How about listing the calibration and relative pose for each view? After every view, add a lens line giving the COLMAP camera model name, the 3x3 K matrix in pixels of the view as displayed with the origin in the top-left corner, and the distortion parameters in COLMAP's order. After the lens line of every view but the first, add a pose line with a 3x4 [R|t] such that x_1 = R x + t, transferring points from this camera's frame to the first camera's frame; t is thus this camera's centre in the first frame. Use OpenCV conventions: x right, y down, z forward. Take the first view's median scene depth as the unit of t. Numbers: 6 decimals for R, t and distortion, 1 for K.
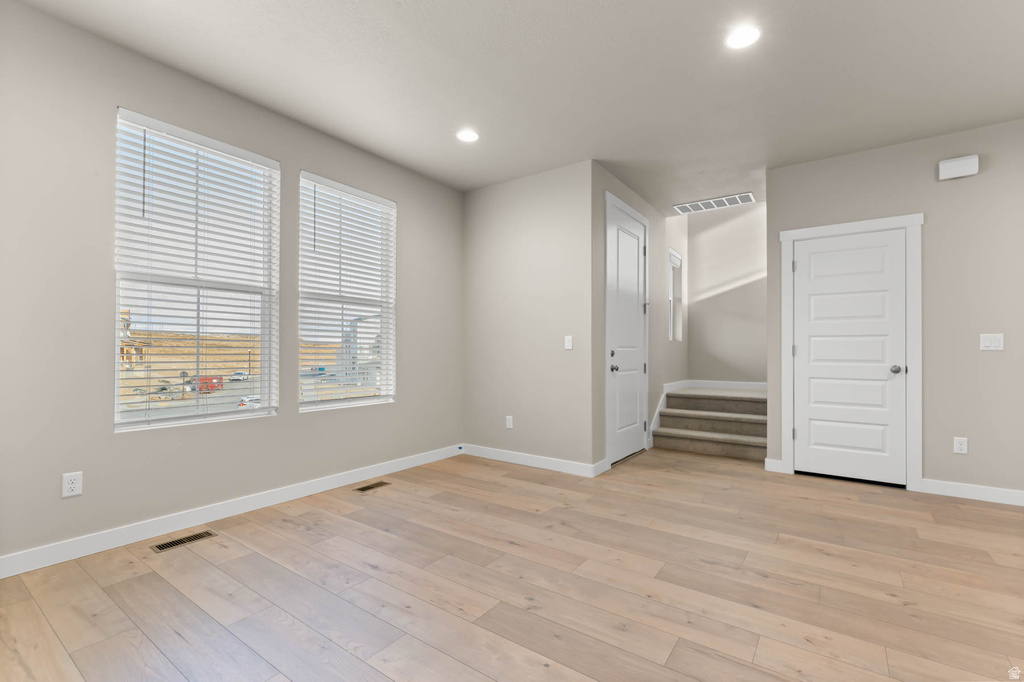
lens RADIAL K [[449.4, 0, 518.9], [0, 449.4, 348.7], [0, 0, 1]] dist [0.001825, 0.000488]
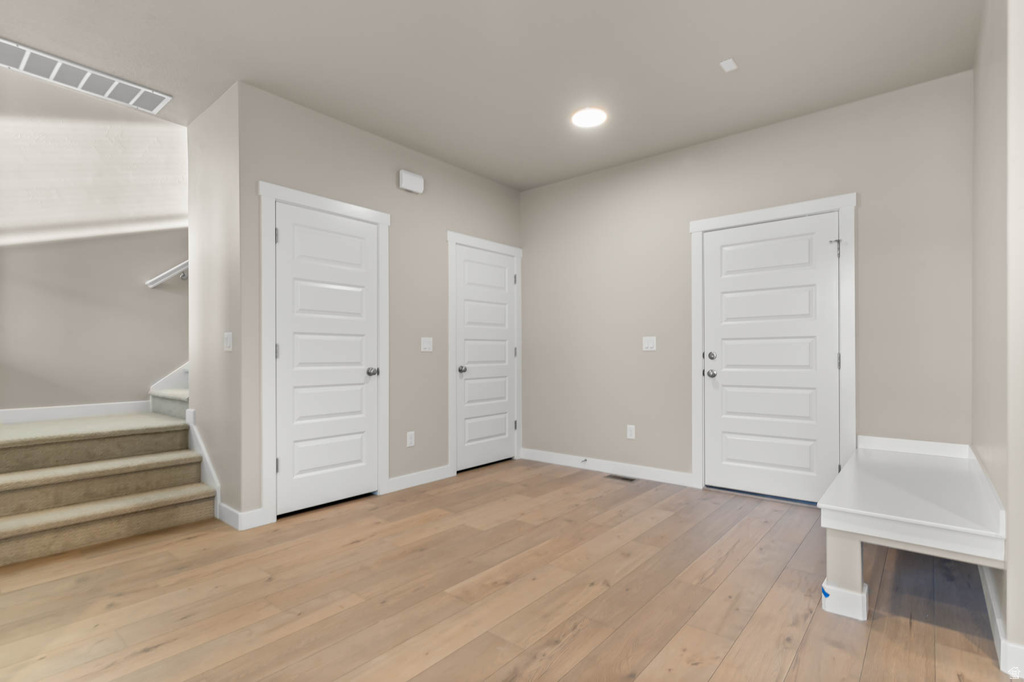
lens RADIAL K [[501.8, 0, 517.8], [0, 501.8, 357.1], [0, 0, 1]] dist [0.003068, 0.000444]
pose [[0.065853, -0.011272, 0.997766, -0.221336], [-0.003401, 0.999928, 0.011521, 0.002564], [-0.997824, -0.004152, 0.065810, 0.705146]]
